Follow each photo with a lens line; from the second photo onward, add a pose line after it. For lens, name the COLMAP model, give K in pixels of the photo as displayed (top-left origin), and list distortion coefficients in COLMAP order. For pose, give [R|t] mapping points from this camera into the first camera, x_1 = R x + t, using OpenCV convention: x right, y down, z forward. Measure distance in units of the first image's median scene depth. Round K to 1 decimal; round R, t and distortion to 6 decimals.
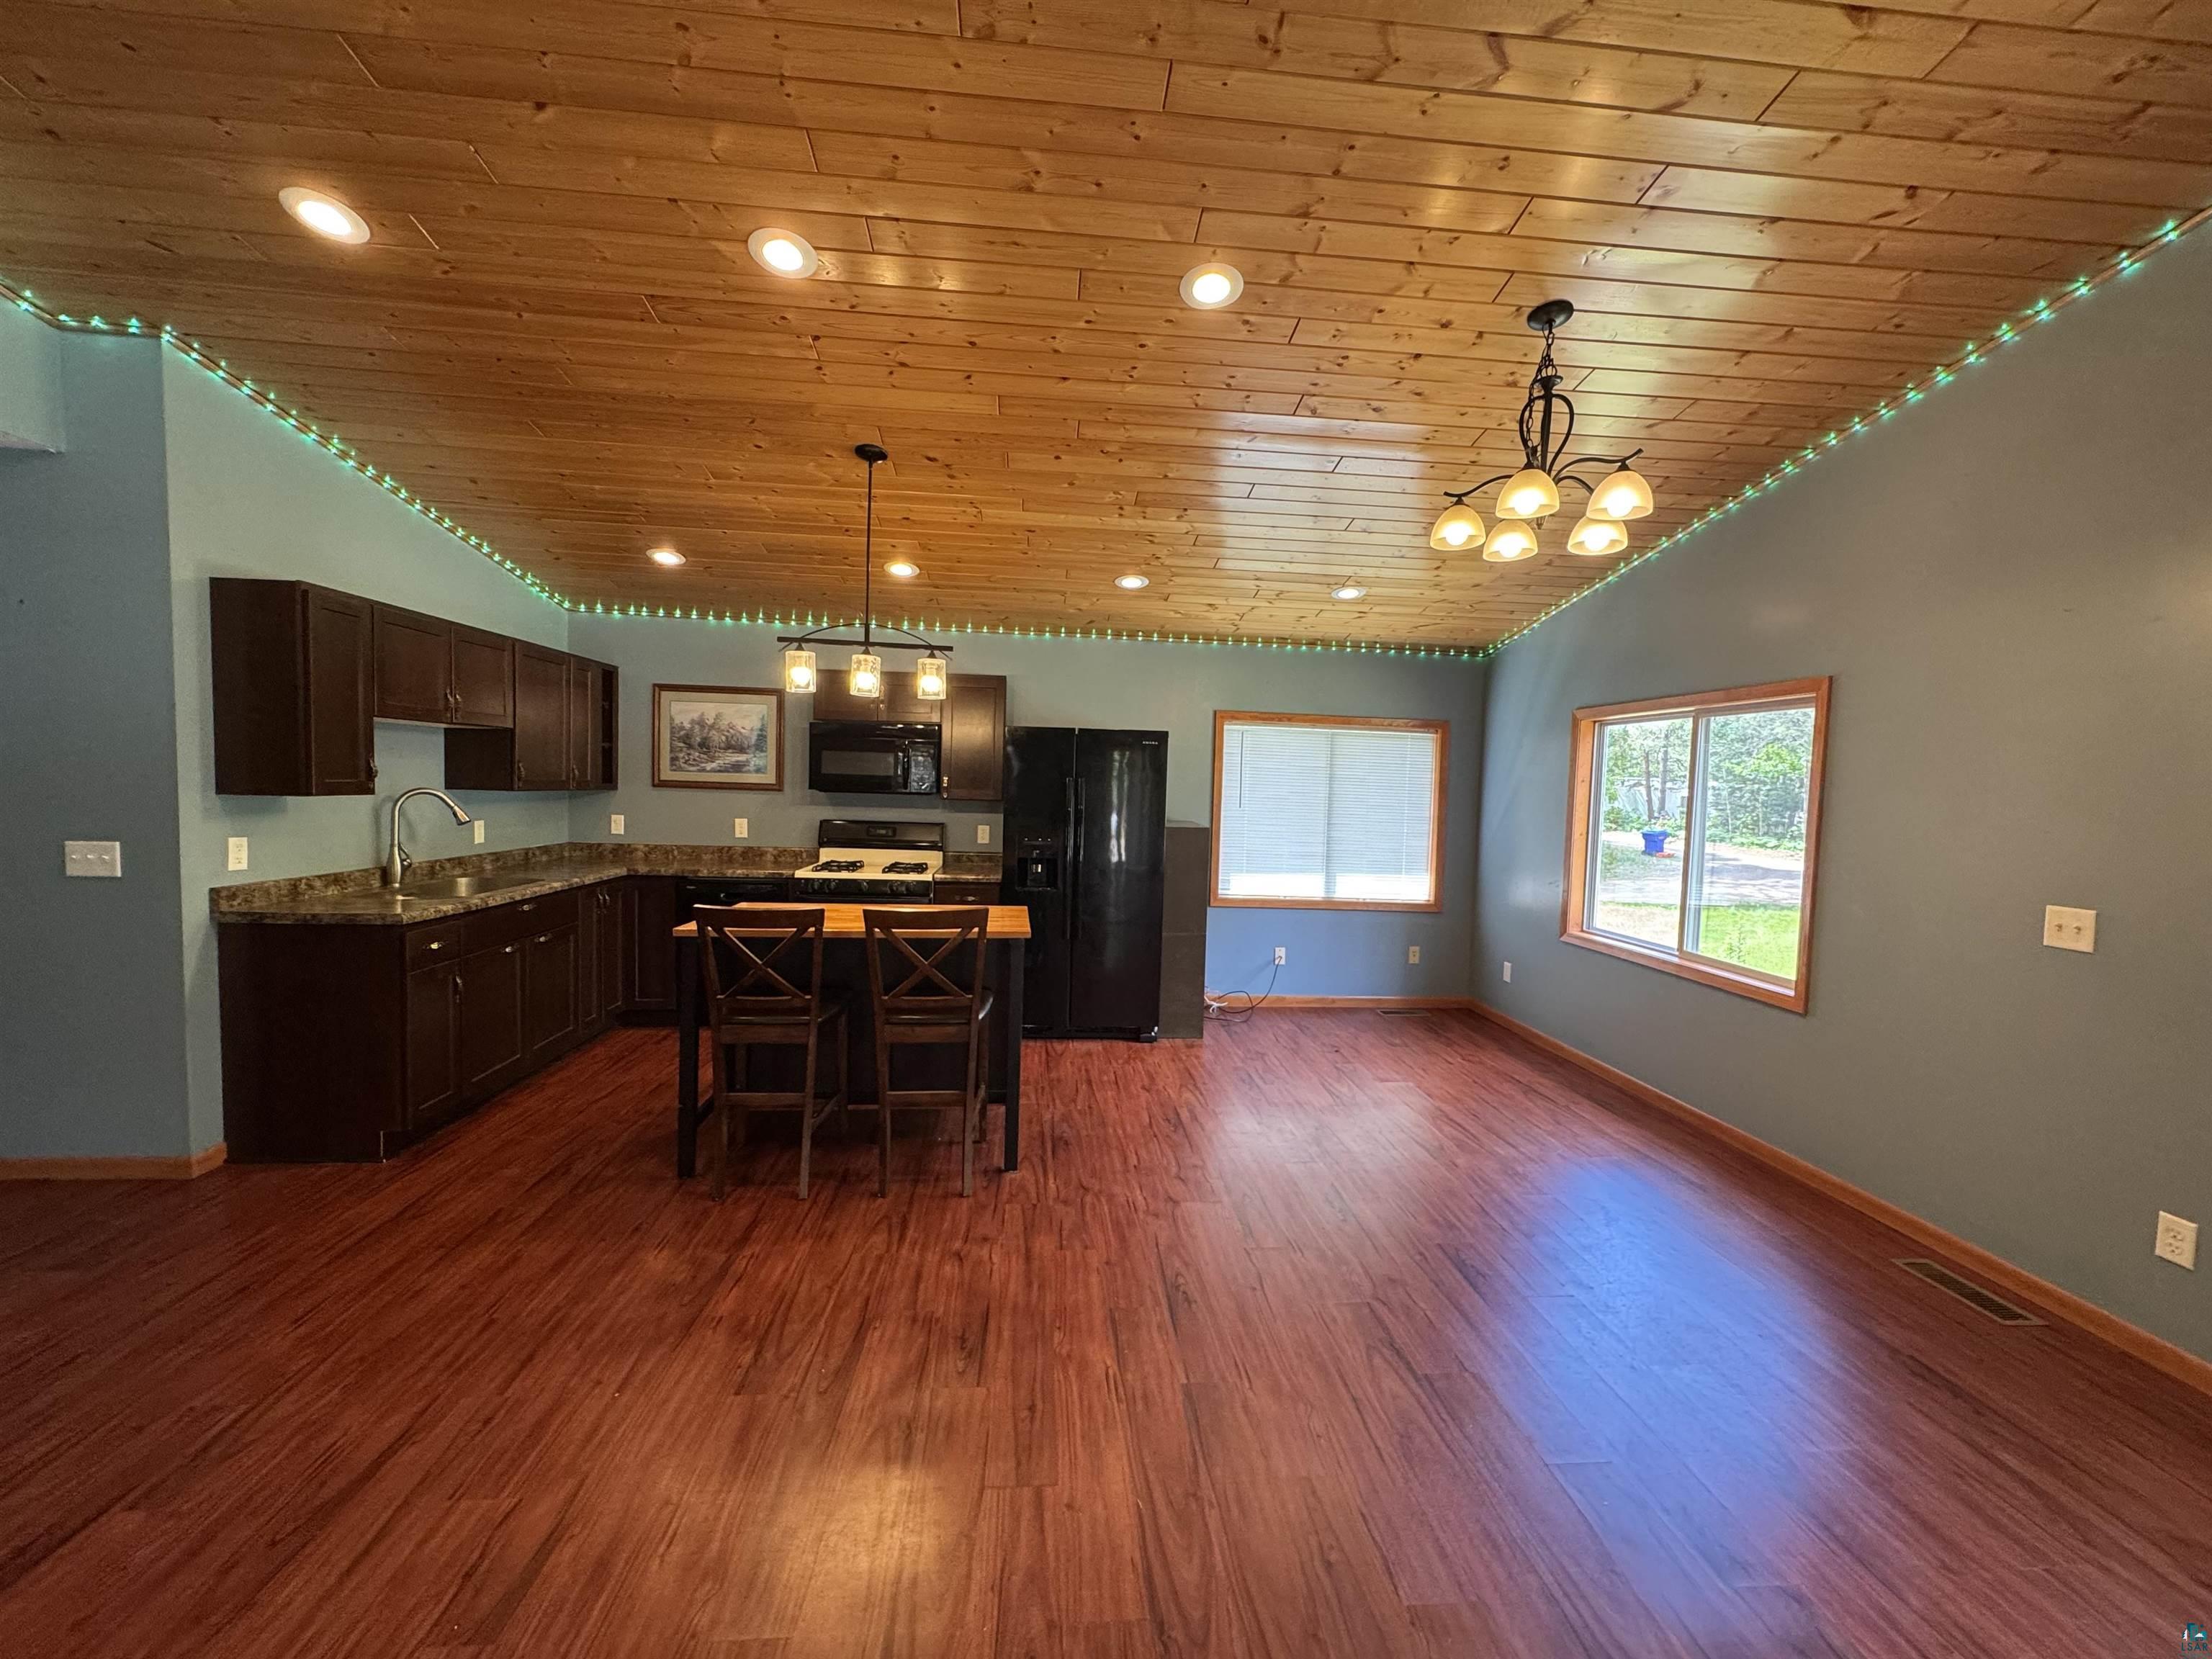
lens RADIAL K [[894.1, 0, 1106.0], [0, 894.1, 829.5], [0, 0, 1]] dist [0.007923, -0.000247]
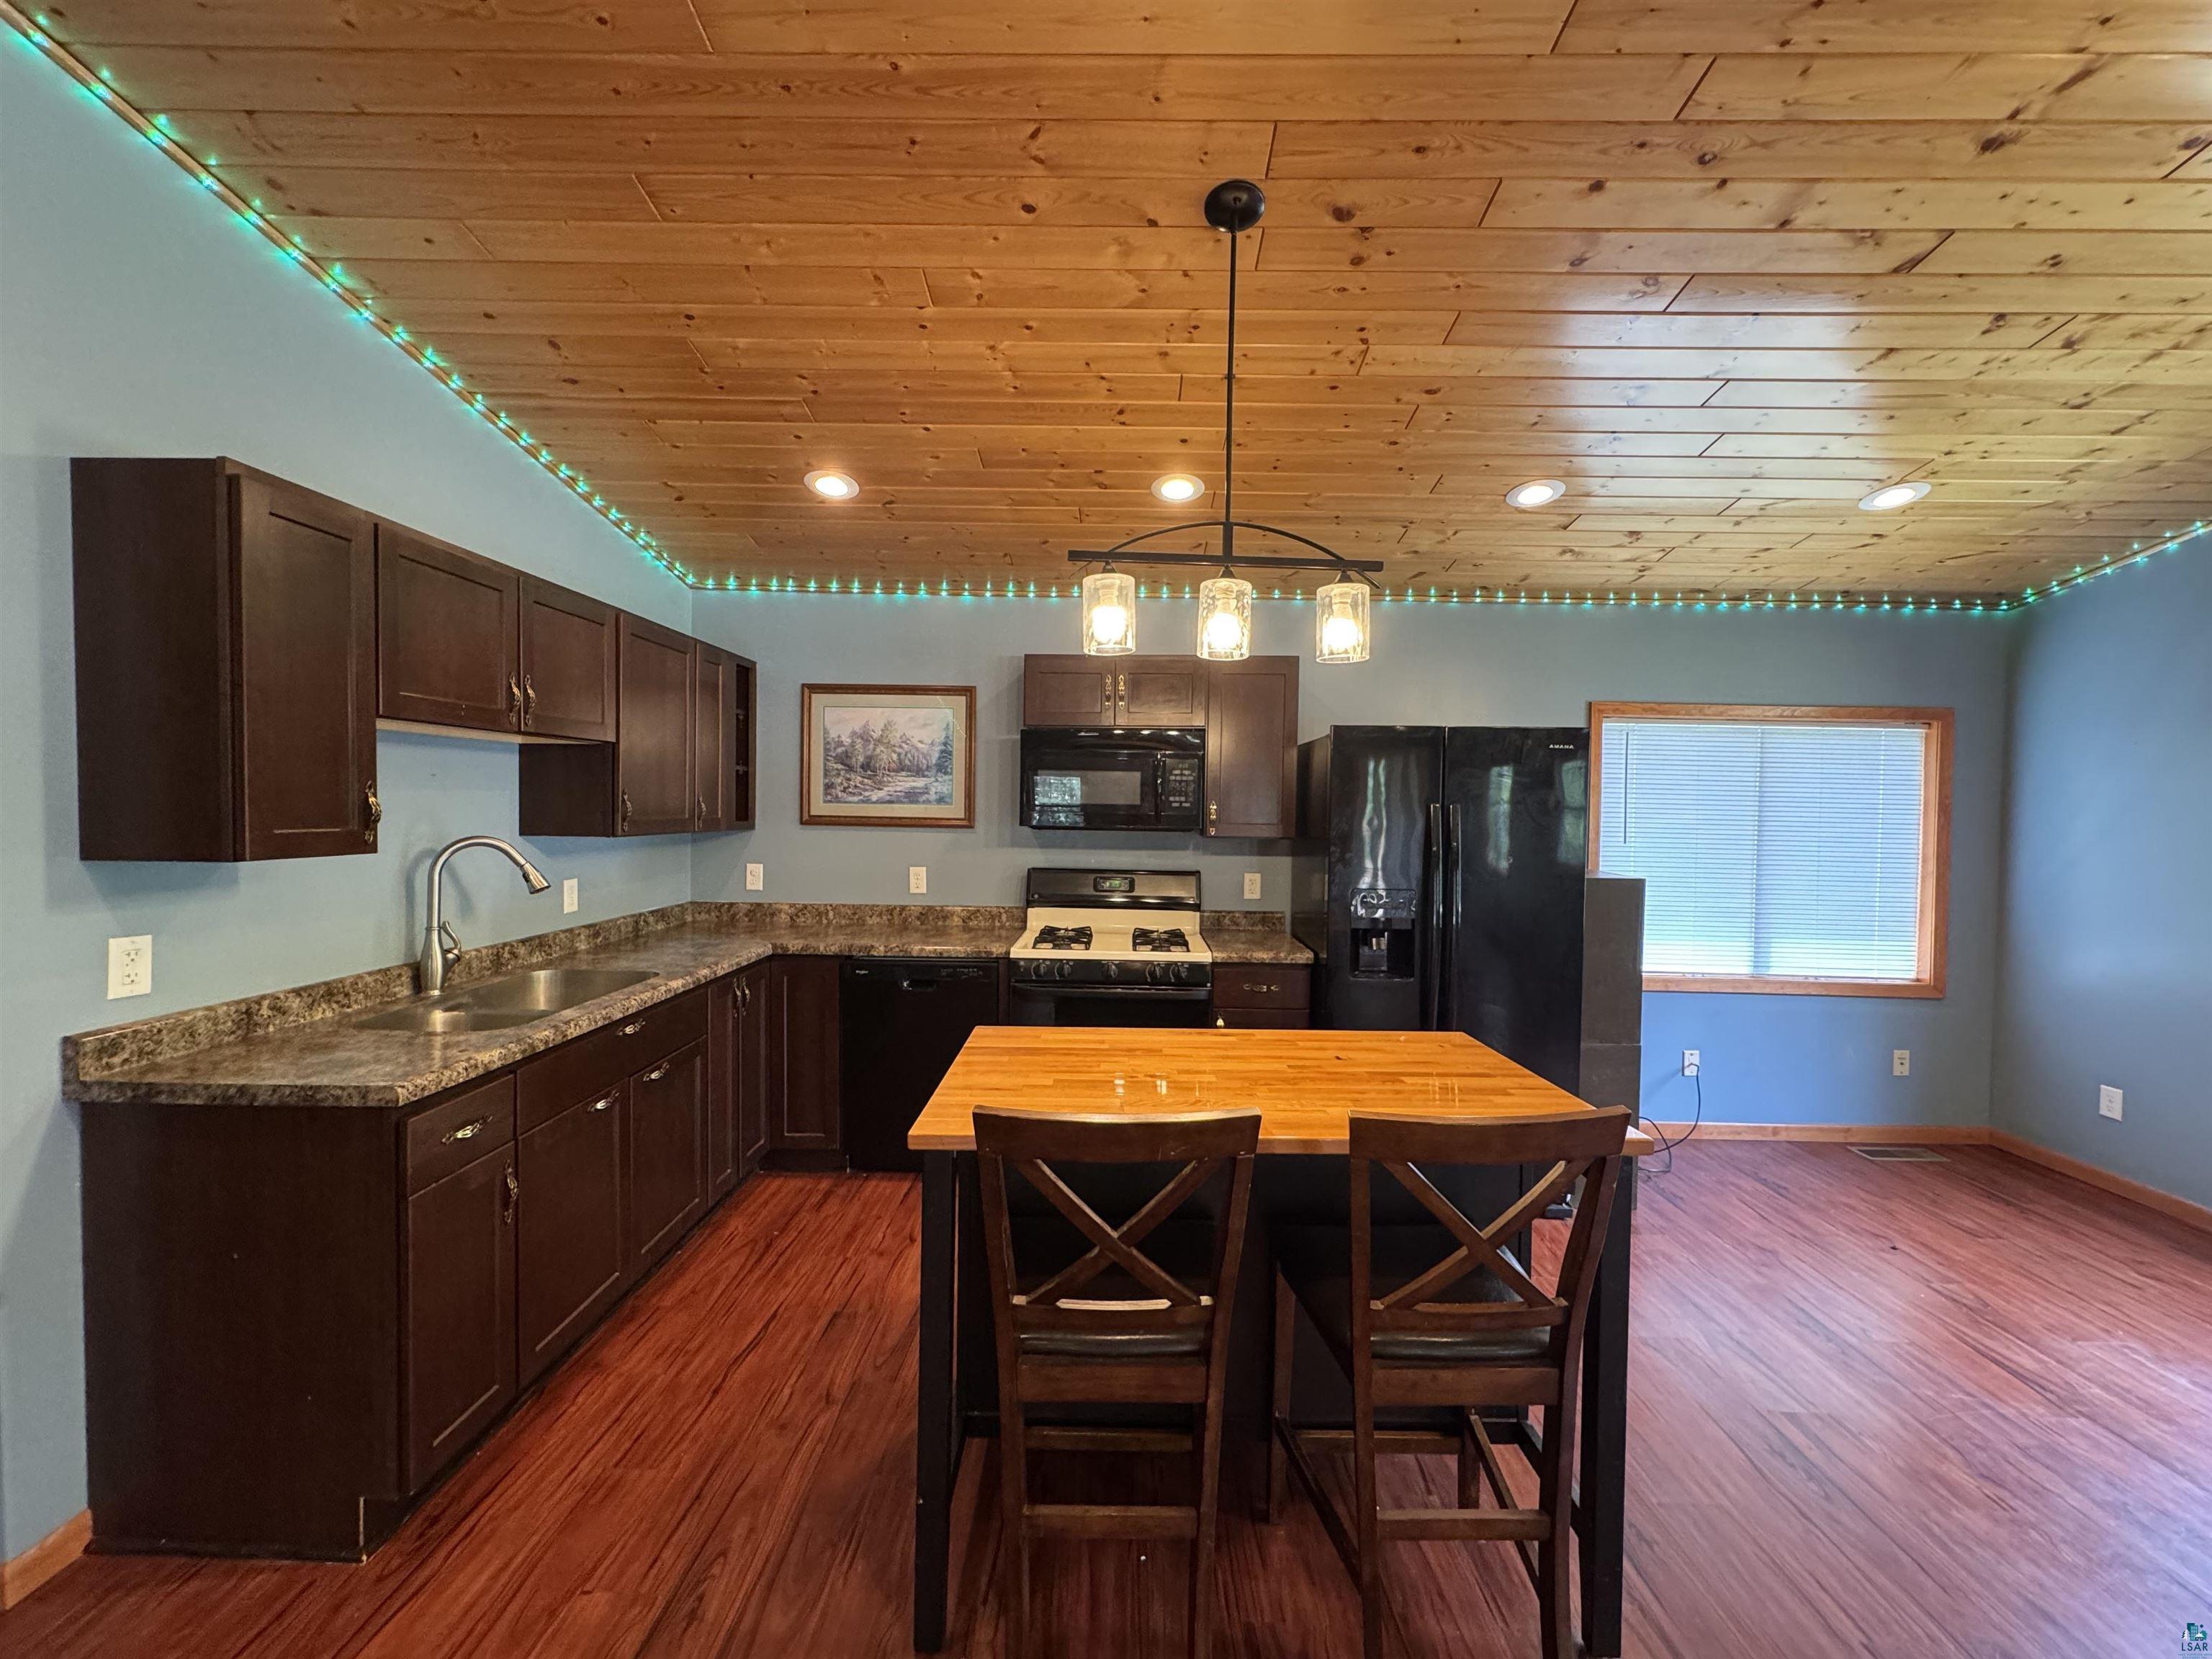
lens RADIAL K [[894.1, 0, 1106.0], [0, 894.1, 829.5], [0, 0, 1]] dist [0.007923, -0.000247]
pose [[0.994867, -0.012792, -0.100377, -0.229086], [0.009989, 0.999547, -0.028379, -0.025463], [0.100694, 0.027230, 0.994545, 0.370631]]
